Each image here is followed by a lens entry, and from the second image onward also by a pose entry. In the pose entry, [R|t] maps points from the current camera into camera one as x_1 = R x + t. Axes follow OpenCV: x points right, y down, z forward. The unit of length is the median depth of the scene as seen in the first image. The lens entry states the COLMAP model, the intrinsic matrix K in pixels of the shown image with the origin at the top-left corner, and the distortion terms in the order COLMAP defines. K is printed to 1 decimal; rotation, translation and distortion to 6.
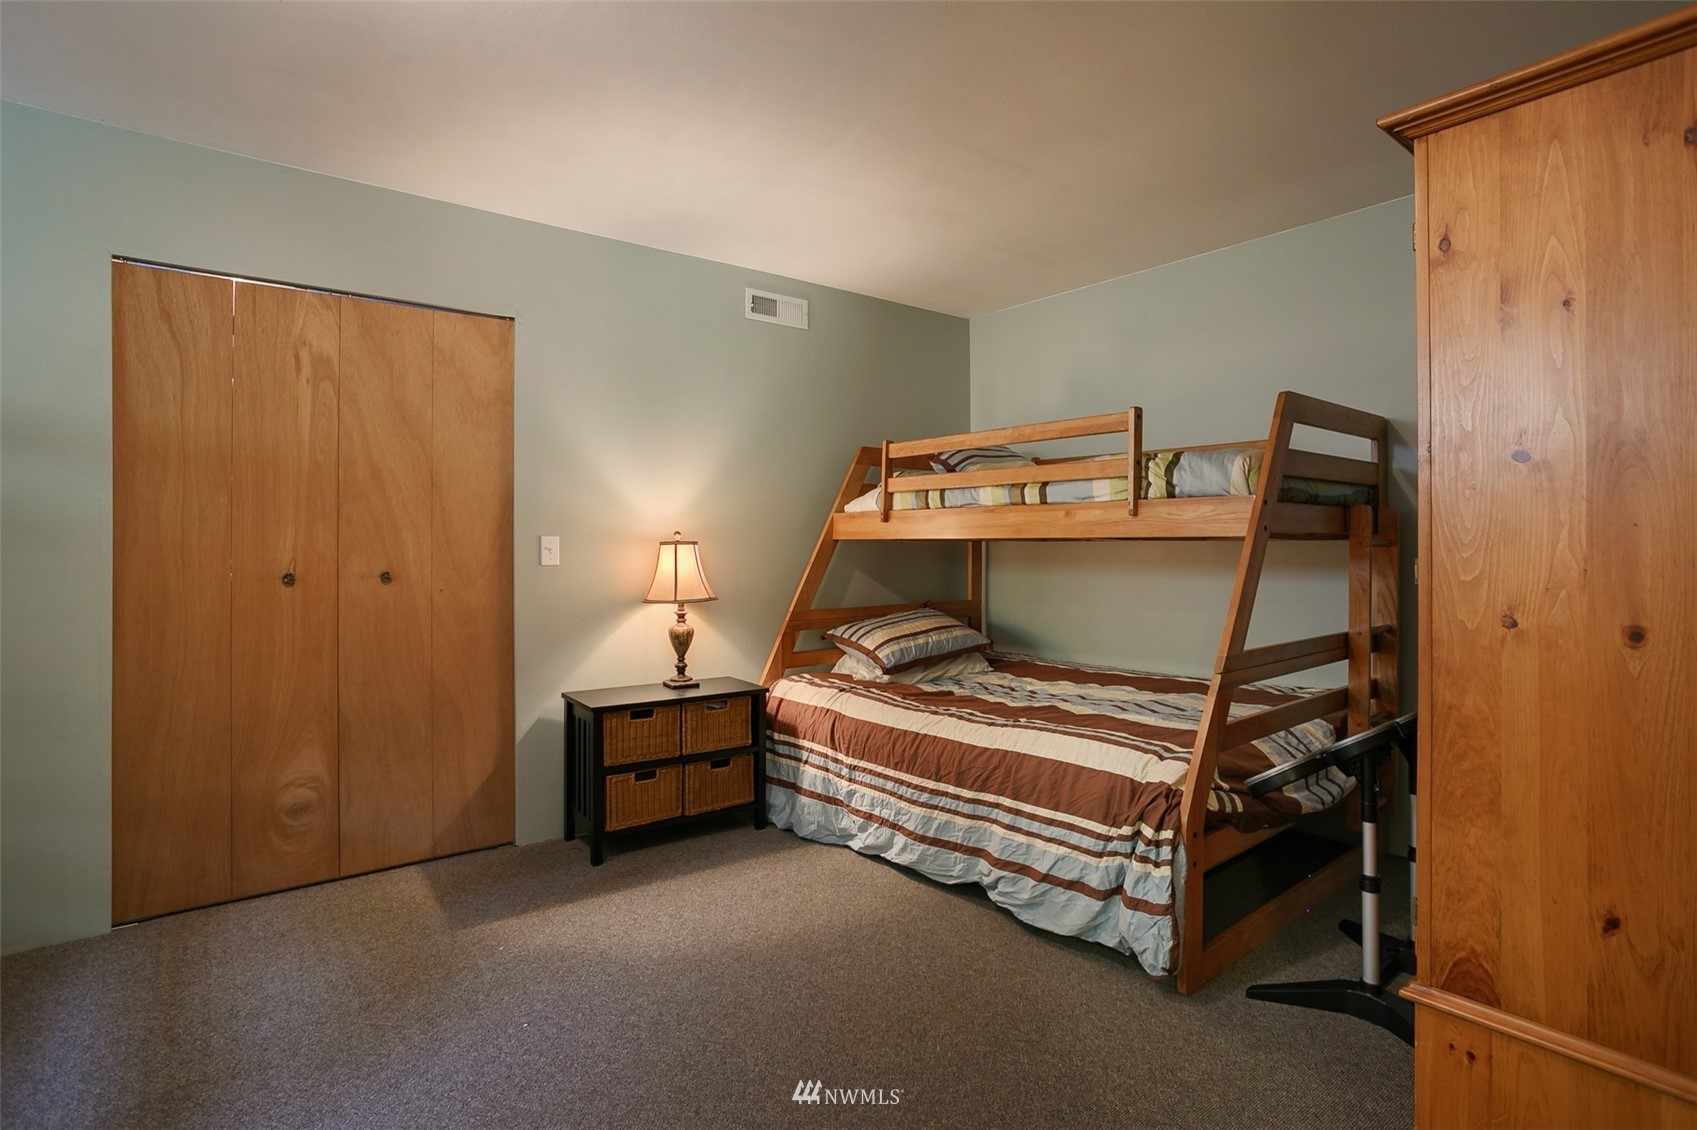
lens RADIAL K [[846.0, 0, 847.6], [0, 846.0, 556.0], [0, 0, 1]] dist [0.001288, 0.000338]
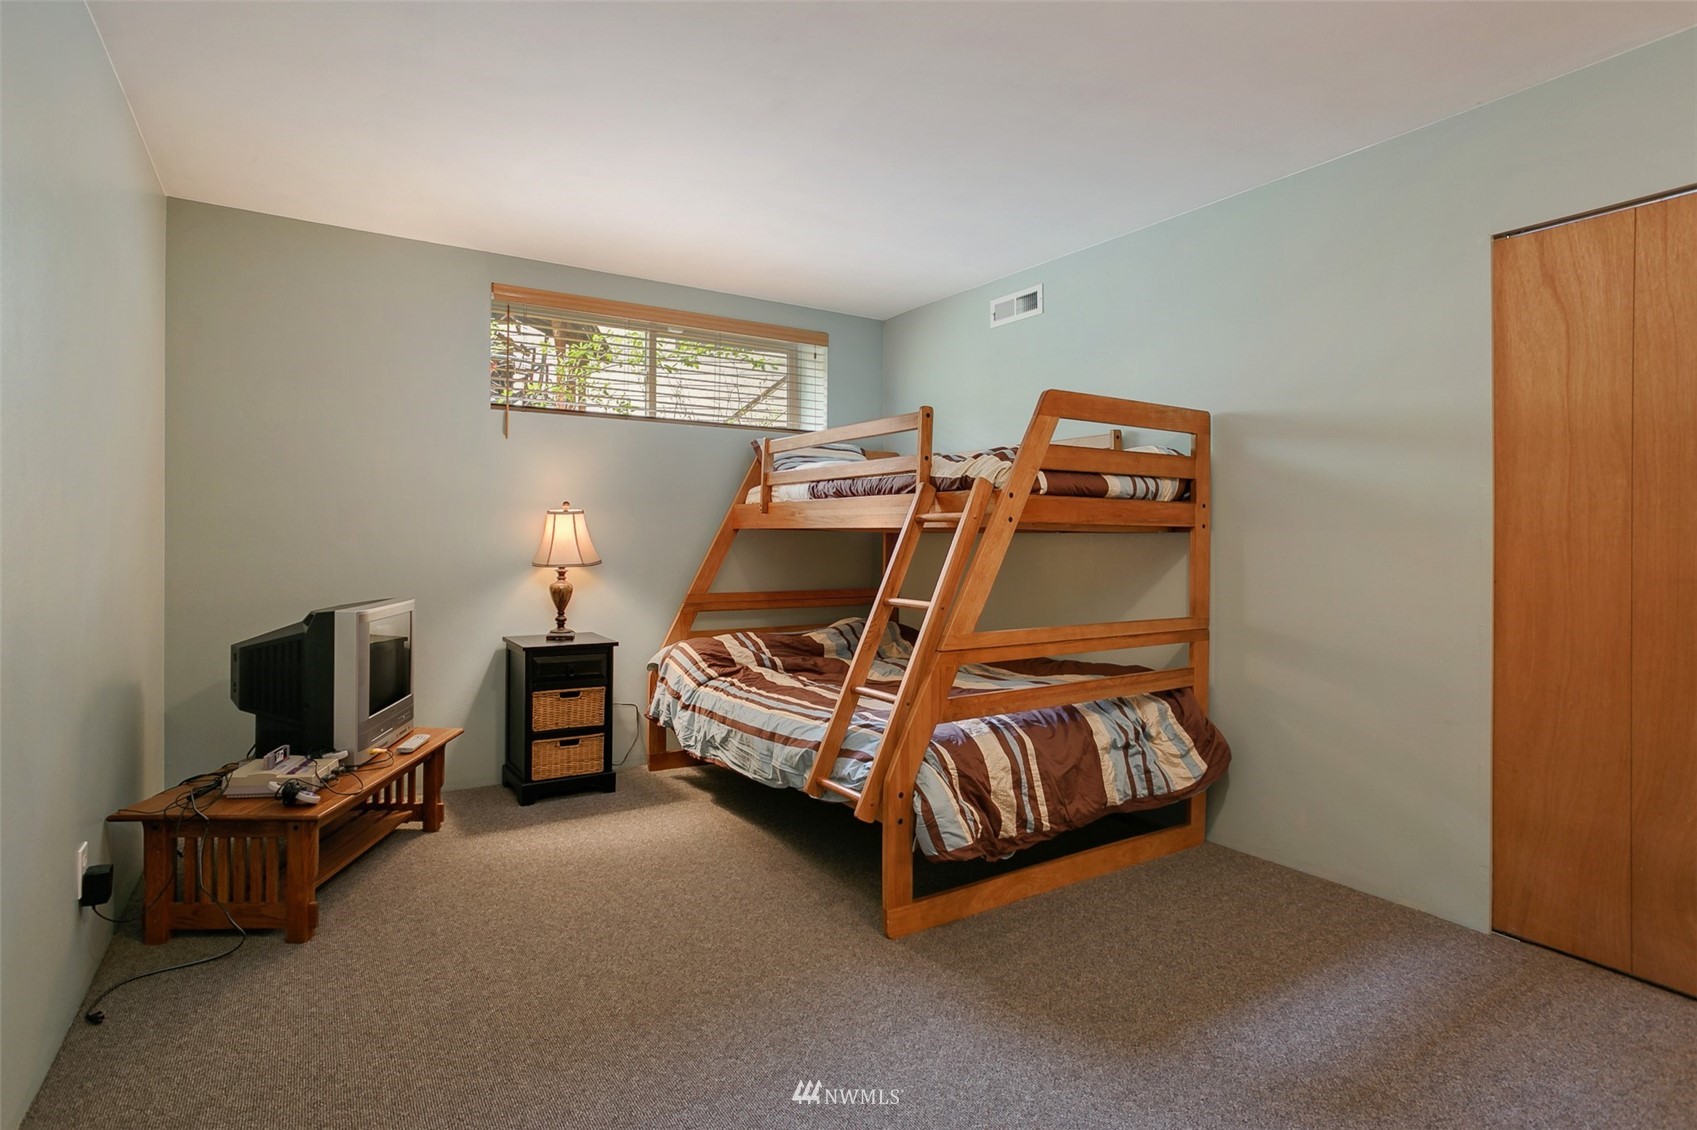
lens RADIAL K [[846.0, 0, 846.9], [0, 846.0, 549.2], [0, 0, 1]] dist [0.001288, 0.000338]
pose [[-0.123264, 0.010833, -0.992315, 0.181557], [-0.027047, 0.999532, 0.014271, 0.008561], [0.992005, 0.028599, -0.122913, 0.381333]]
